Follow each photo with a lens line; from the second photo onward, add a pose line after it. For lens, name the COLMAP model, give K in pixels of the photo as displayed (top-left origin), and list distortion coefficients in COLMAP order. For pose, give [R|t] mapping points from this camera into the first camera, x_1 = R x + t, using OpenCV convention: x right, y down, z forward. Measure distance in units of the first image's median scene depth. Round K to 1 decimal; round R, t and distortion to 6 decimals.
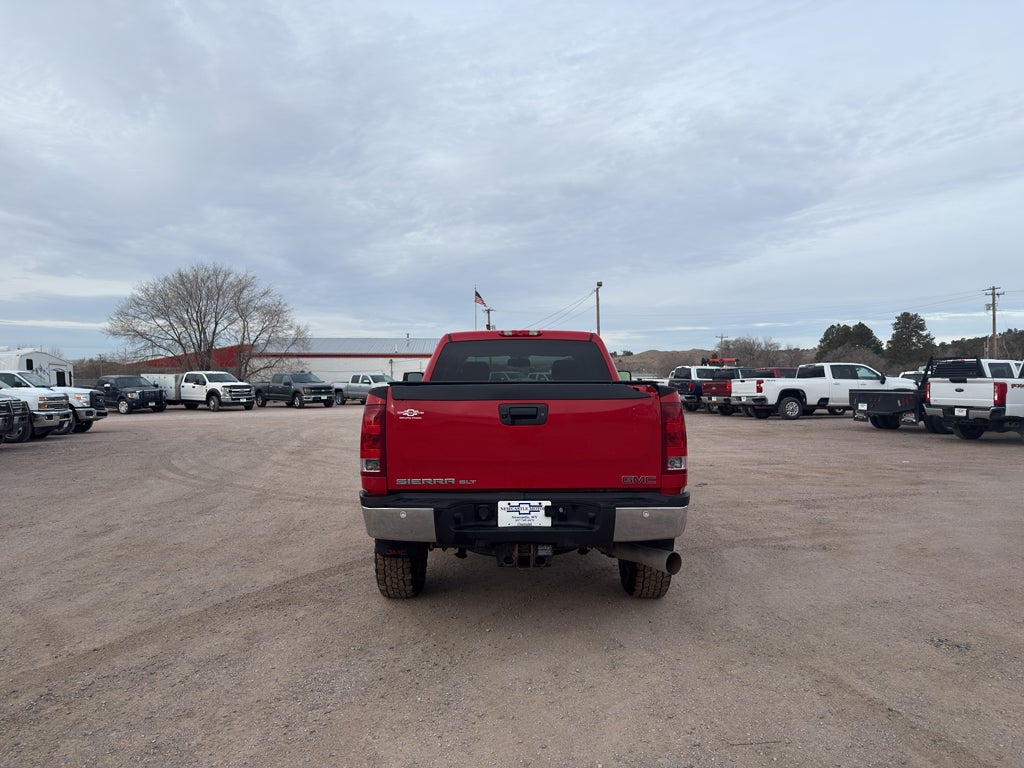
lens RADIAL K [[705.6, 0, 514.8], [0, 705.6, 401.1], [0, 0, 1]] dist [0.065809, -0.092232]
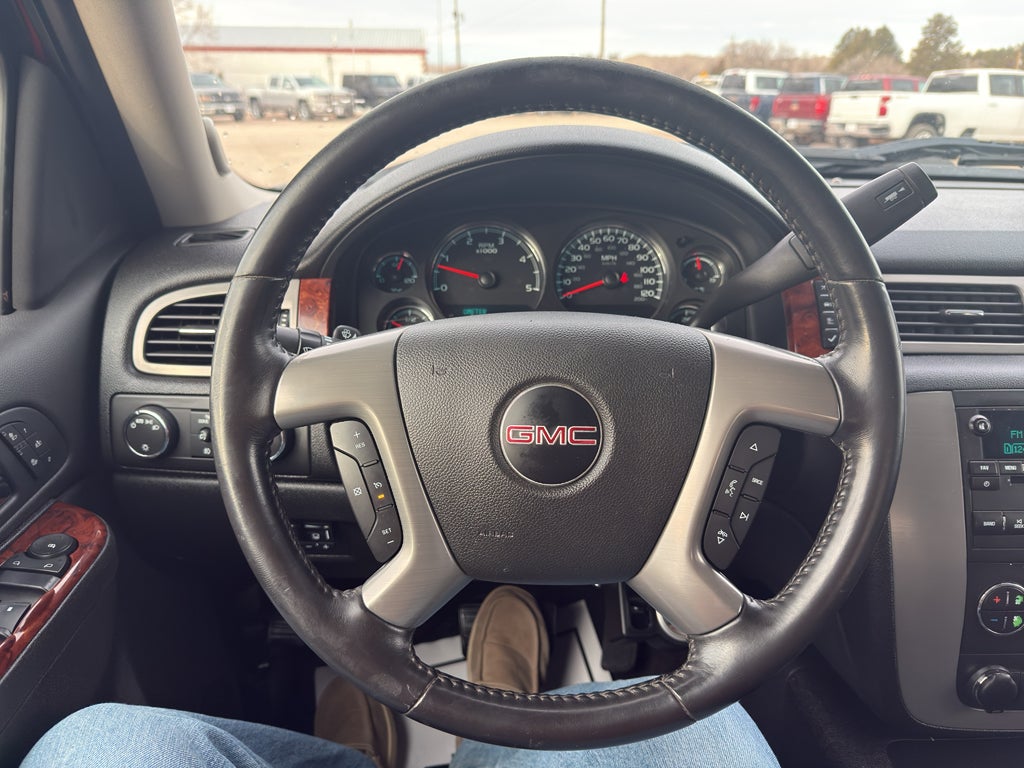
lens RADIAL K [[735.7, 0, 507.7], [0, 735.7, 386.5], [0, 0, 1]] dist [-0.057940, 0.047645]
pose [[0.999427, 0.004901, 0.033490, -0.007192], [-0.016400, 0.935668, 0.352501, -0.005778], [-0.029608, -0.352849, 0.935212, 0.194430]]
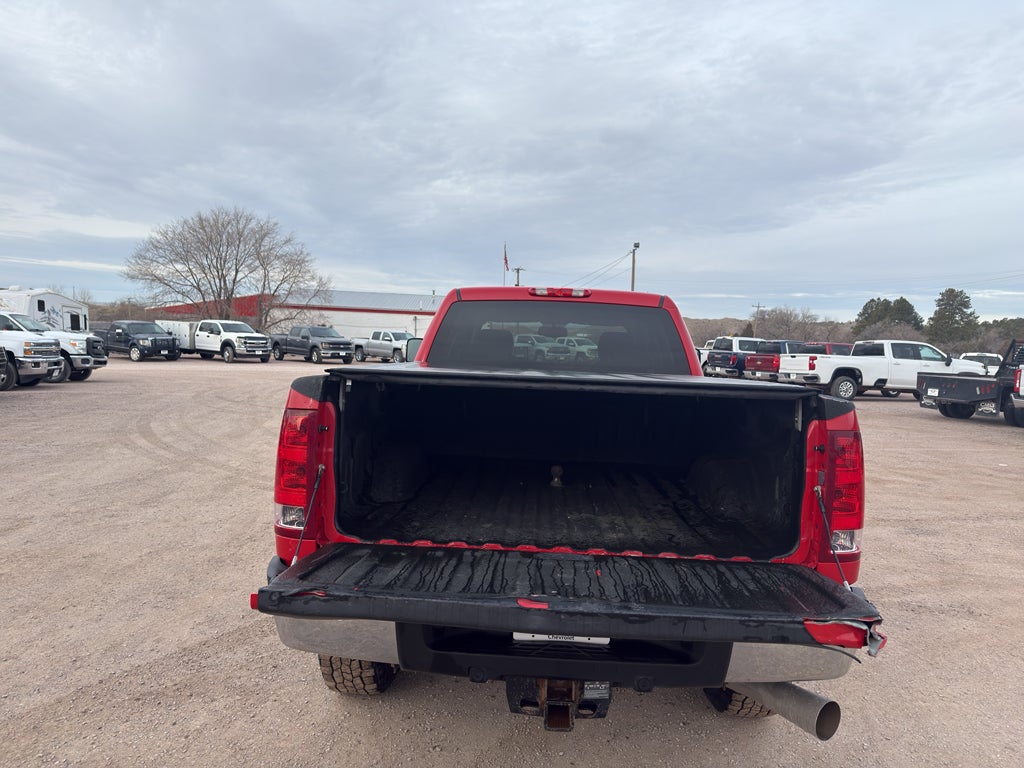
lens RADIAL K [[703.6, 0, 517.4], [0, 703.6, 412.8], [0, 0, 1]] dist [0.074261, -0.095653]
pose [[0.998529, 0.045676, -0.029211, -0.001274], [-0.043477, 0.996462, 0.071931, -0.004184], [0.032393, -0.070555, 0.996982, 0.048107]]
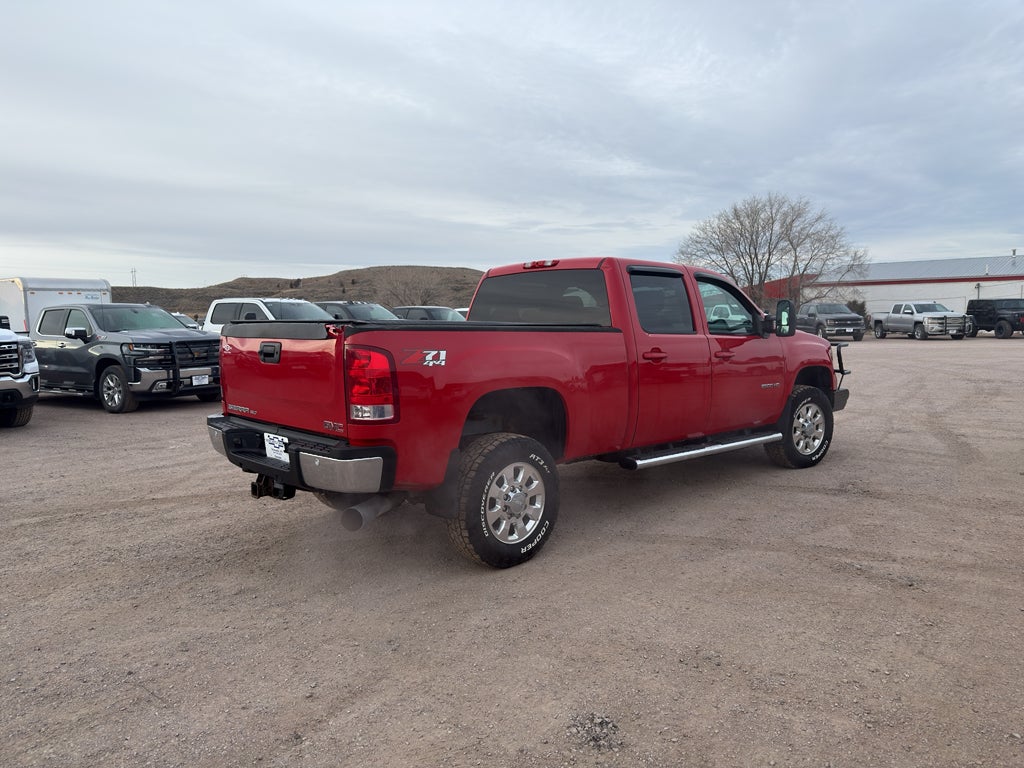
lens RADIAL K [[705.6, 0, 514.8], [0, 705.6, 401.1], [0, 0, 1]] dist [0.065809, -0.092232]
pose [[0.685120, 0.080542, -0.723964, 0.107907], [-0.010278, 0.994838, 0.100950, -0.002104], [0.728358, -0.061722, 0.682411, 0.056932]]
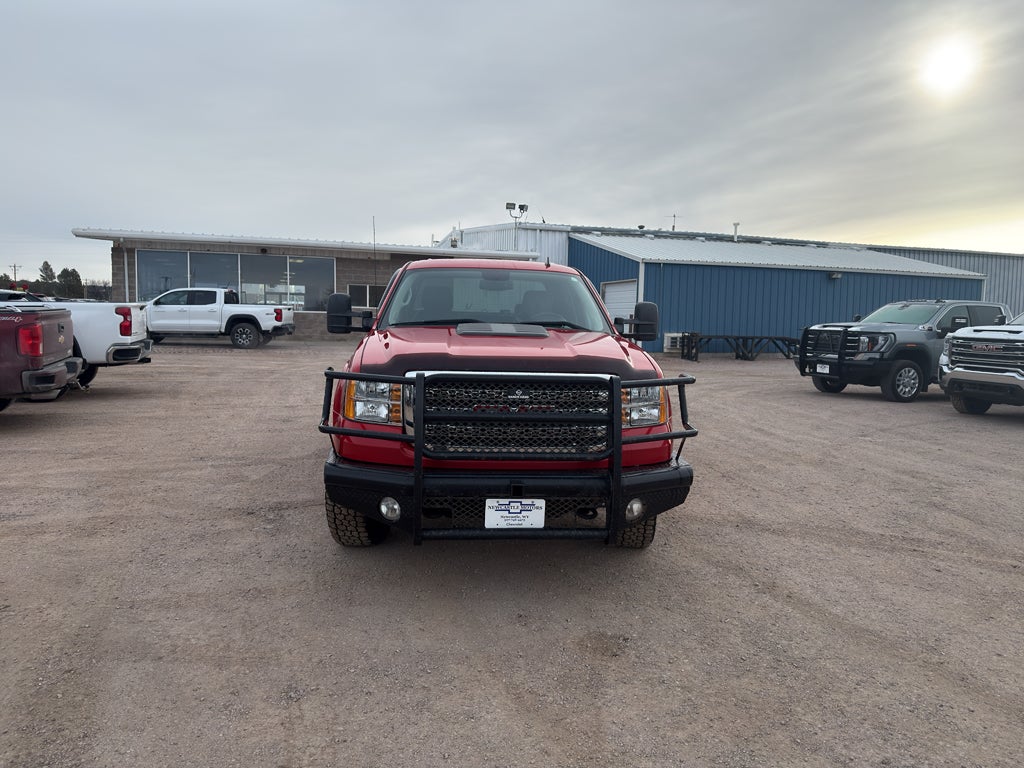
lens RADIAL K [[697.0, 0, 507.6], [0, 697.0, 411.4], [0, 0, 1]] dist [0.129074, -0.174786]
pose [[-0.995564, -0.007806, -0.093757, 0.011870], [-0.023776, 0.985078, 0.170456, -0.010318], [0.091028, 0.171929, -0.980895, 0.355884]]
